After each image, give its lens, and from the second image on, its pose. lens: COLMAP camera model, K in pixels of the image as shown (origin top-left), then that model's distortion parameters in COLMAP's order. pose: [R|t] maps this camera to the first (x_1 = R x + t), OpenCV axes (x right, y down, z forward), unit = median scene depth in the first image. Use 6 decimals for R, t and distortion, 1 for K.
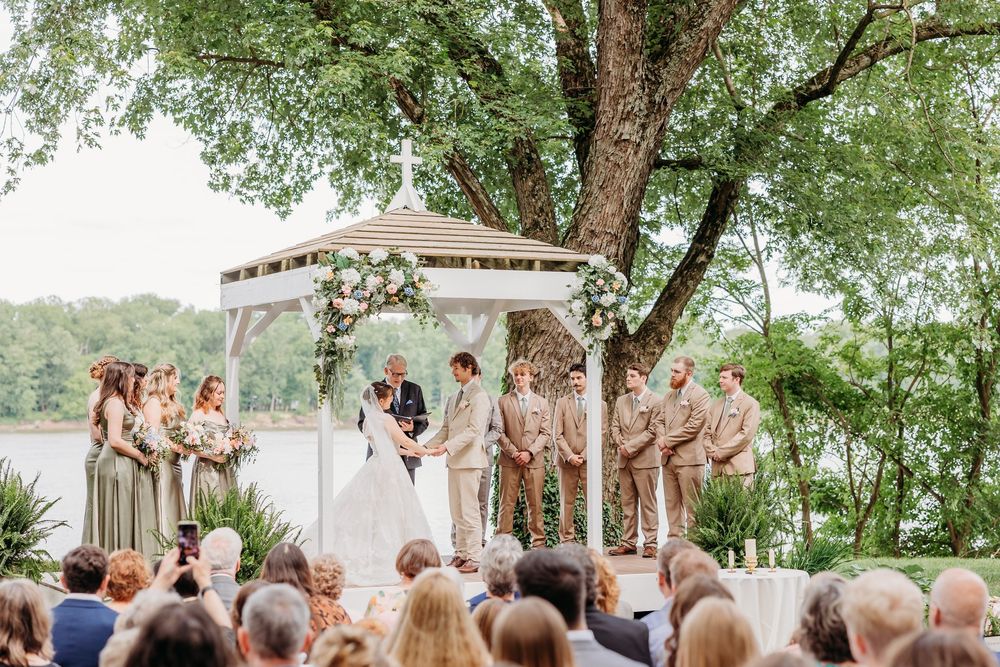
lens RADIAL K [[1817.8, 0, 563.4], [0, 1817.8, 334.8], [0, 0, 1]] dist [-0.038264, 0.012072]
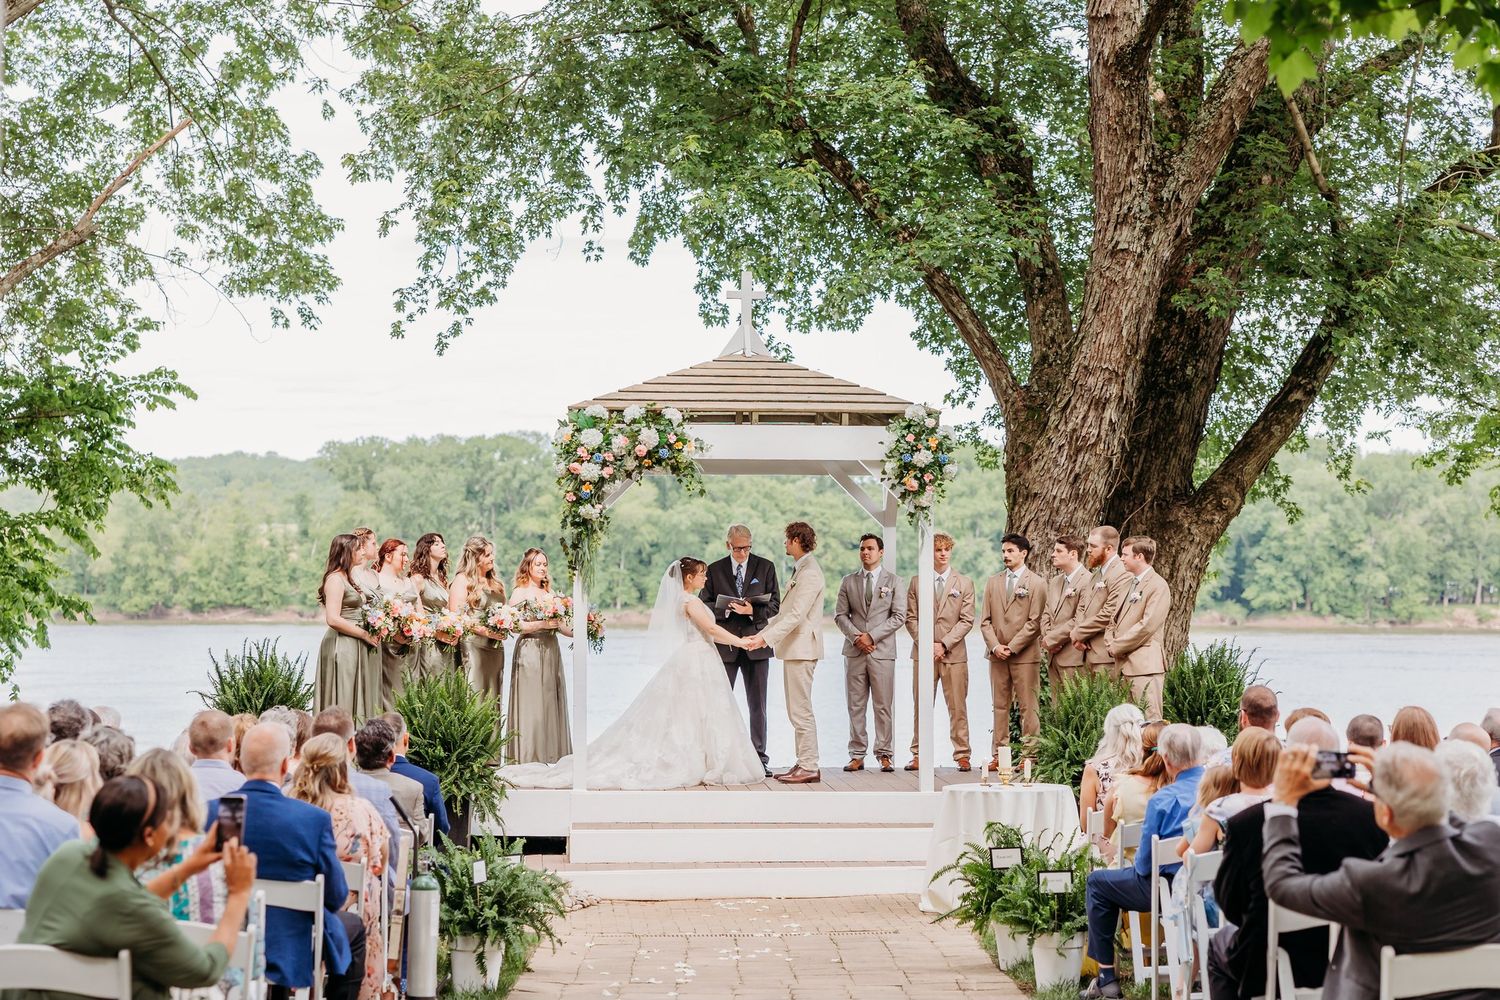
lens RADIAL K [[2726.8, 0, 845.1], [0, 2726.8, 501.9], [0, 0, 1]] dist [-0.038264, 0.012072]
pose [[0.921316, -0.005217, -0.388779, 0.442326], [0.006987, 0.999971, 0.003138, -0.003503], [0.388751, -0.005608, 0.921326, -0.151821]]
